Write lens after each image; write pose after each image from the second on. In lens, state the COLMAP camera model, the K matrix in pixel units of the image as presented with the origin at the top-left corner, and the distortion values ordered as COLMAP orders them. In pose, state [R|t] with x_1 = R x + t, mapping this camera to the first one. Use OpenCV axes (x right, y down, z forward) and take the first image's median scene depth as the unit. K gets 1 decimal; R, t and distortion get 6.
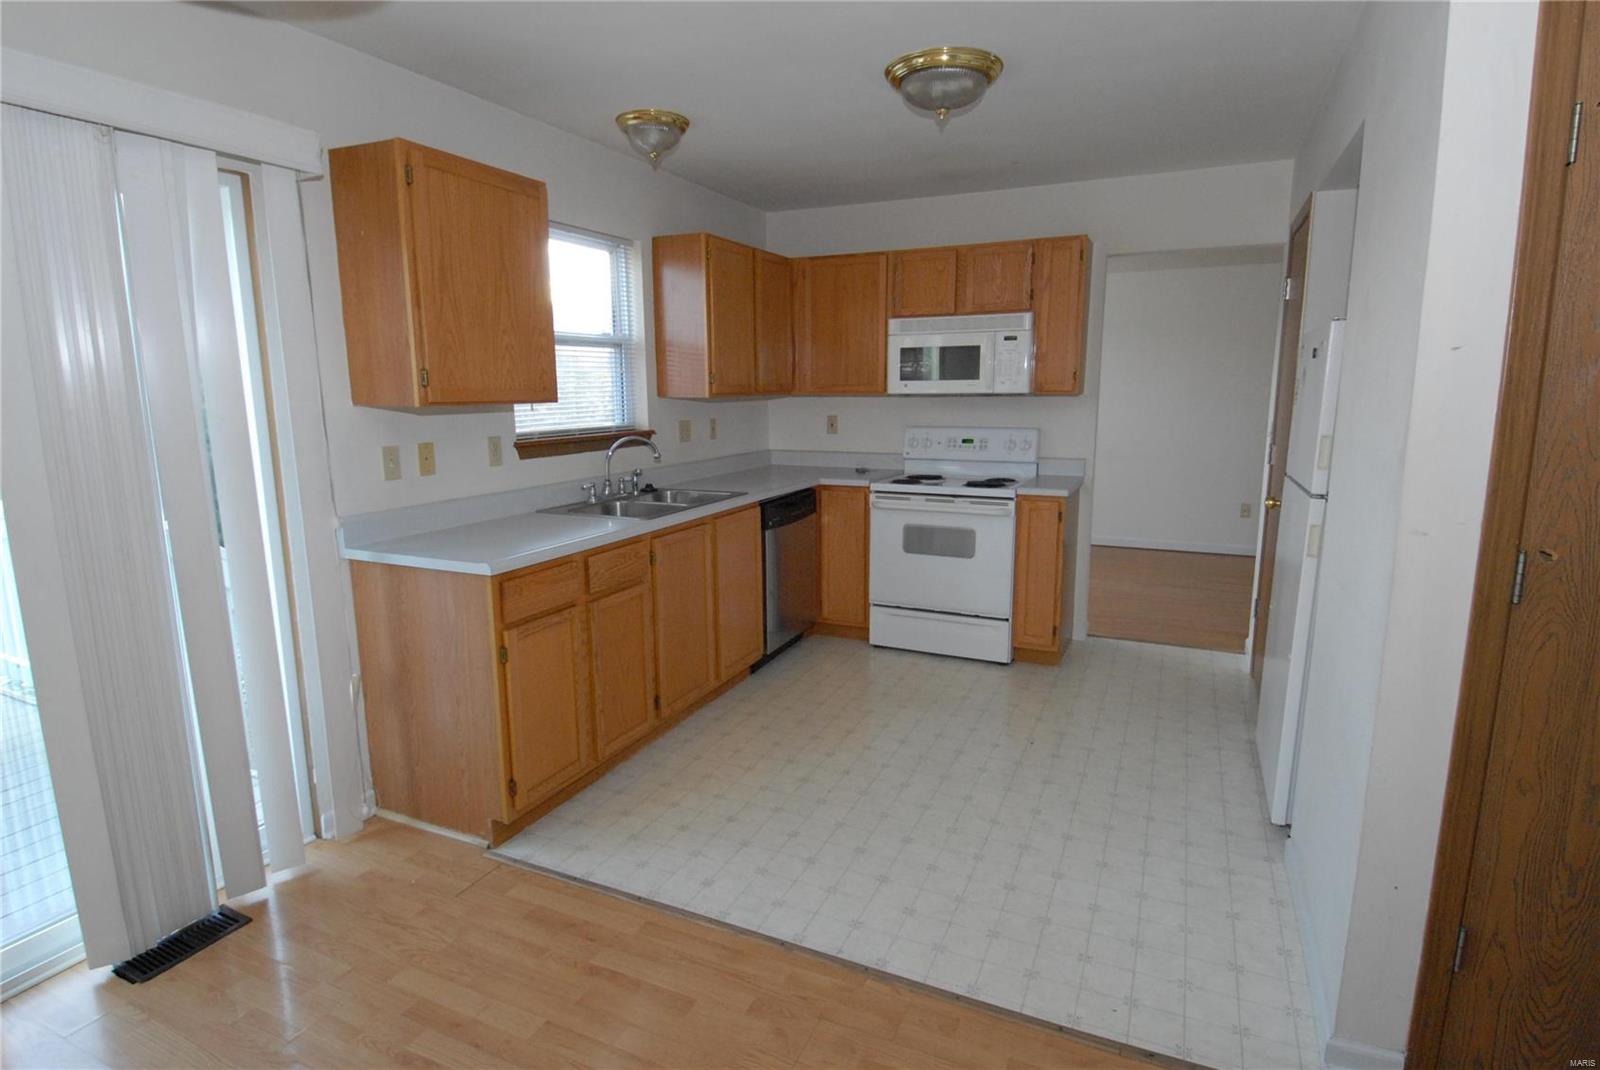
lens RADIAL K [[828.3, 0, 803.3], [0, 828.3, 535.1], [0, 0, 1]] dist [0.014456, -0.032934]
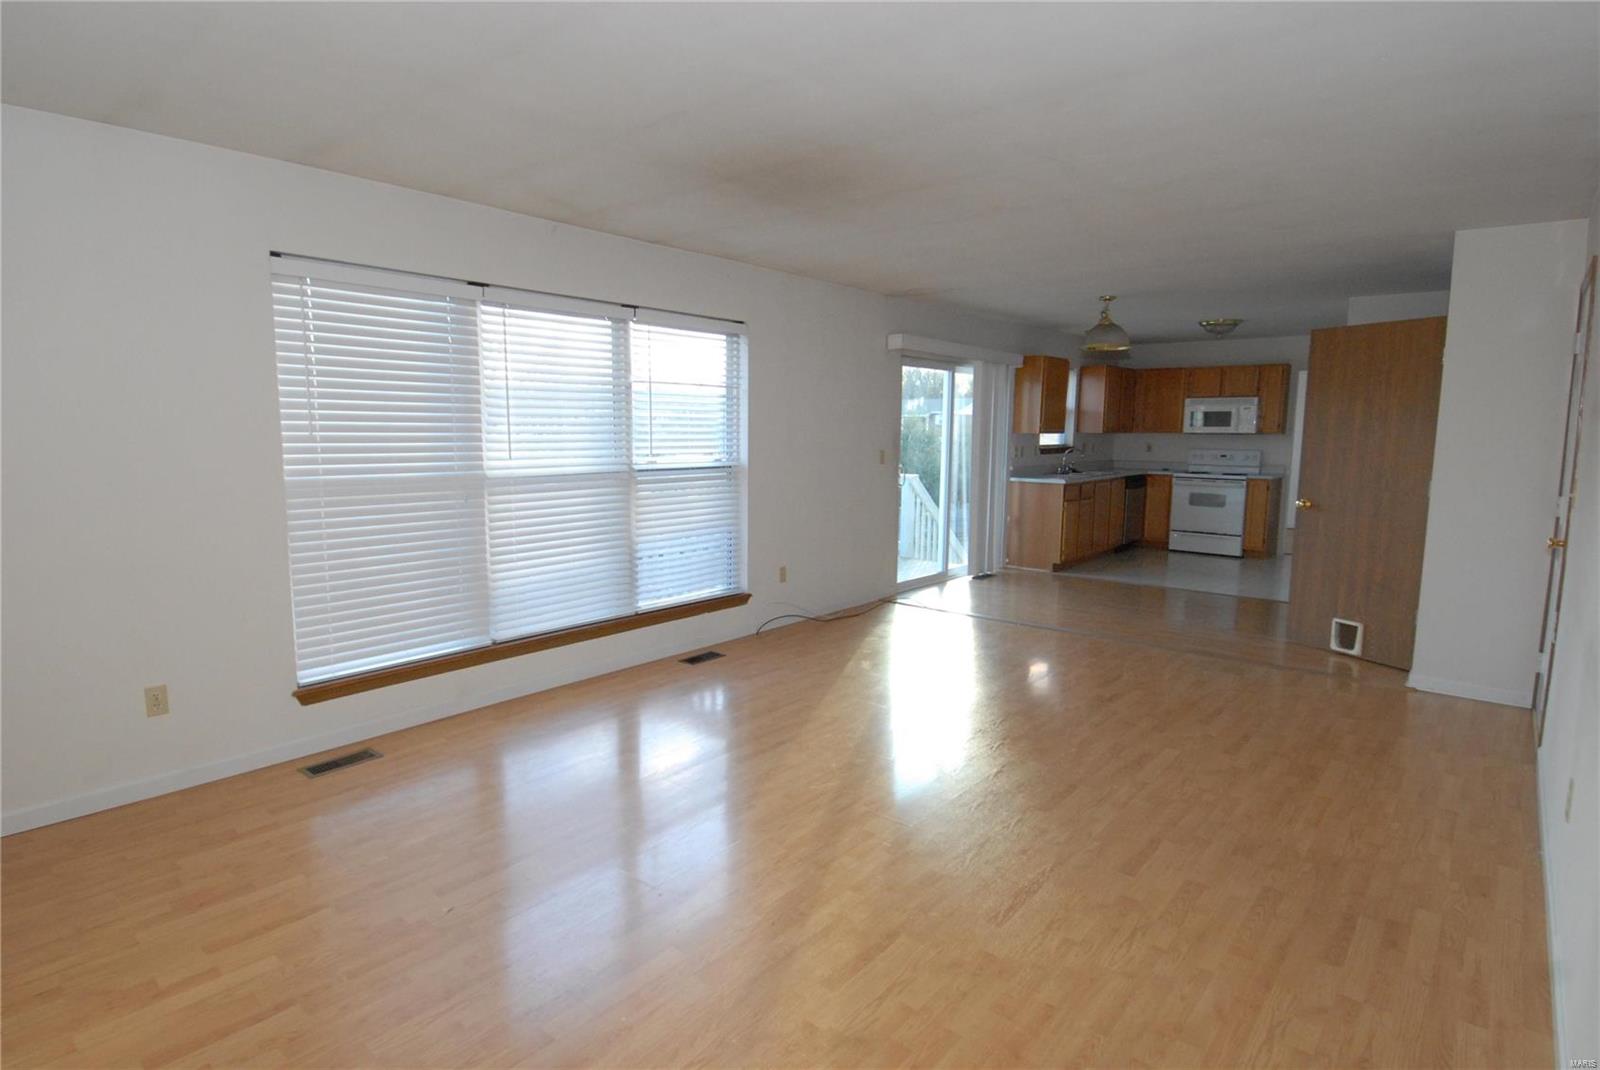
lens RADIAL K [[828.3, 0, 791.6], [0, 828.3, 533.4], [0, 0, 1]] dist [0.014456, -0.032934]
pose [[0.960024, 0.048552, -0.275675, -0.286068], [-0.061425, 0.997378, -0.038251, 0.251096], [0.273095, 0.053656, 0.960490, -1.418567]]
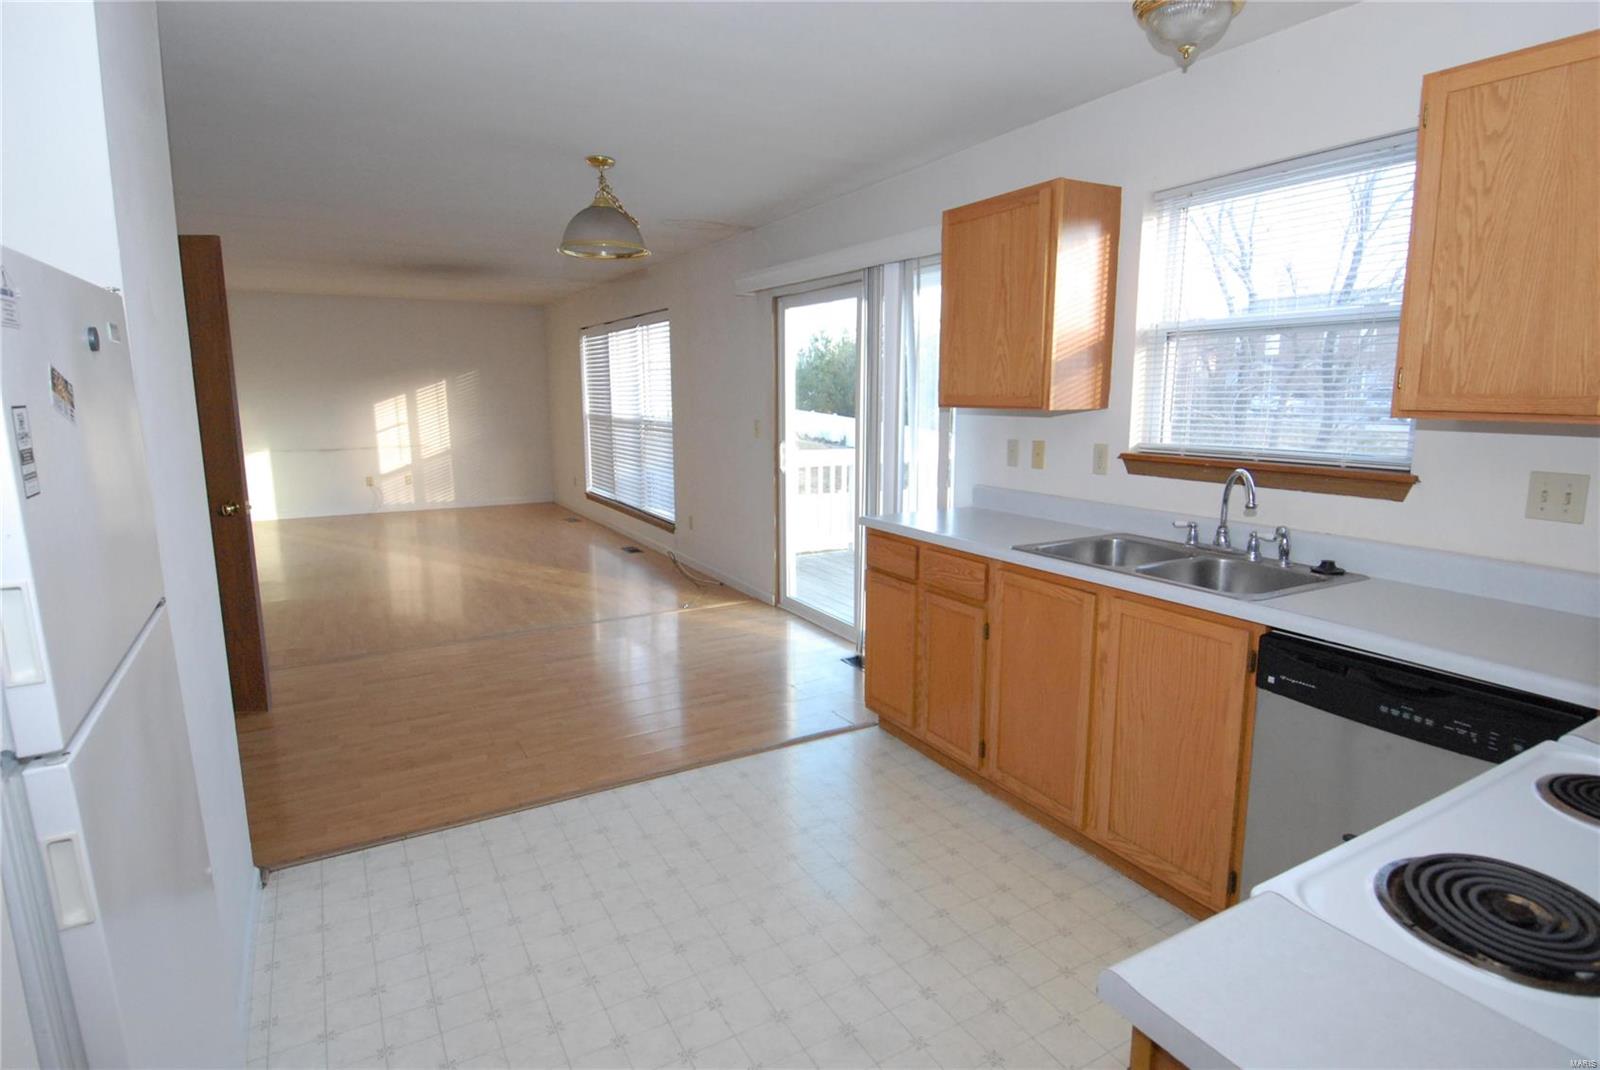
lens RADIAL K [[828.3, 0, 798.1], [0, 828.3, 529.0], [0, 0, 1]] dist [0.014456, -0.032934]
pose [[-0.592853, 0.139064, -0.793213, 0.313508], [-0.137515, 0.953029, 0.269862, -0.120277], [0.793483, 0.269067, -0.545883, 0.647112]]
